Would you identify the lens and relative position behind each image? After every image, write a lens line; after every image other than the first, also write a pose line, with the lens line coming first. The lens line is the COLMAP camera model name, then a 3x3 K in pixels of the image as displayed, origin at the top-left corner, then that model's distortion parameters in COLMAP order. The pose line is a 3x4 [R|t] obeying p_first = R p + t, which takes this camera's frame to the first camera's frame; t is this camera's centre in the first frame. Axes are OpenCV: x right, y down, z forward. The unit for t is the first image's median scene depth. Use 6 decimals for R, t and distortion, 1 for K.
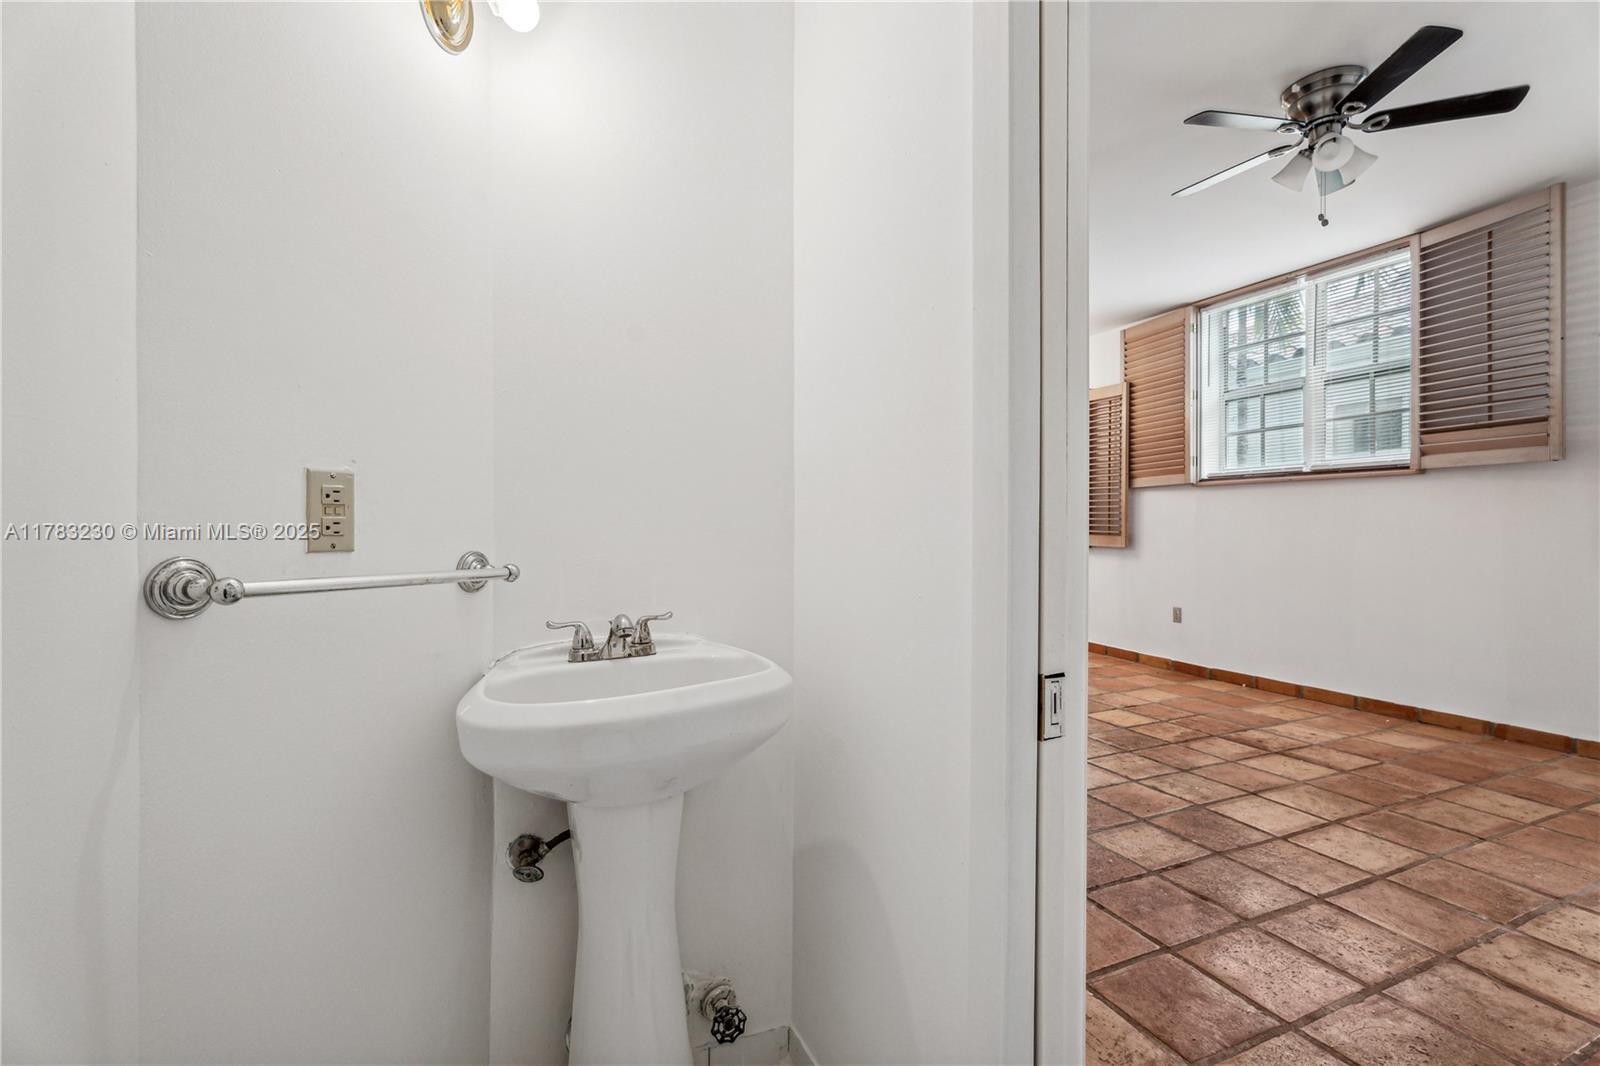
lens RADIAL K [[729.7, 0, 811.7], [0, 729.7, 536.1], [0, 0, 1]] dist [0.011789, -0.003101]
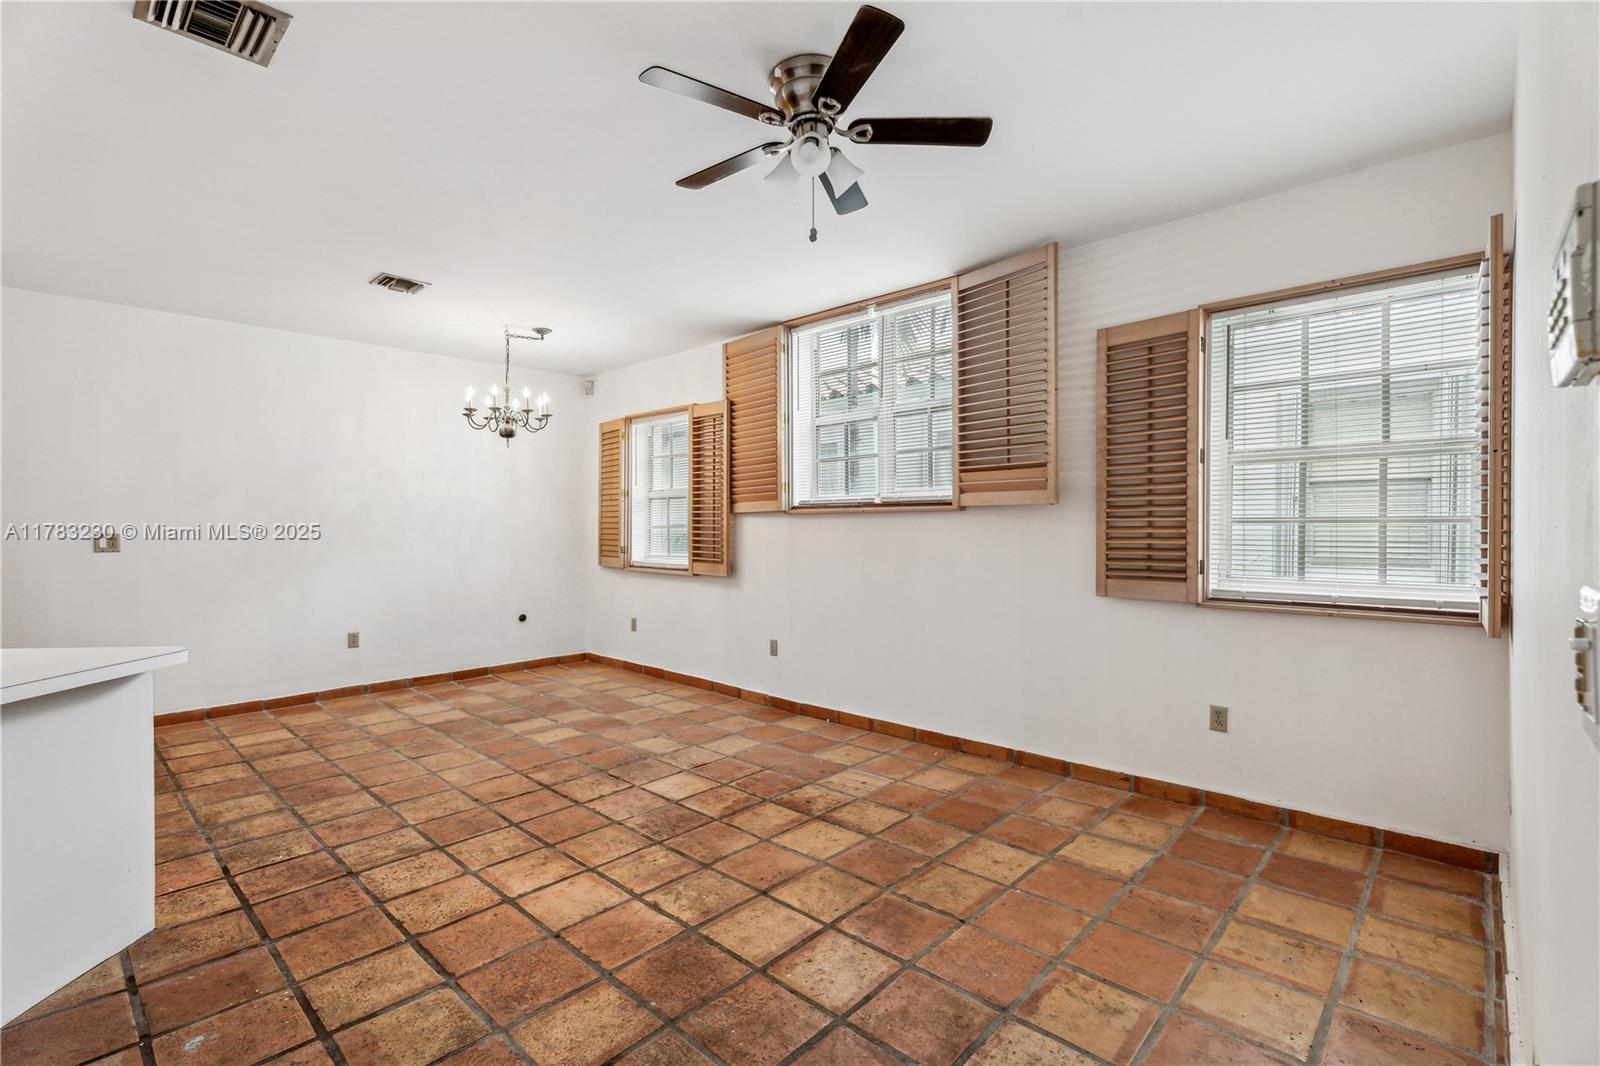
lens RADIAL K [[729.7, 0, 811.1], [0, 729.7, 540.4], [0, 0, 1]] dist [0.011789, -0.003101]
pose [[0.922782, -0.009191, 0.385214, 0.262084], [0.007647, 0.999955, 0.005540, -0.054382], [-0.385247, -0.002167, 0.922811, 0.149465]]
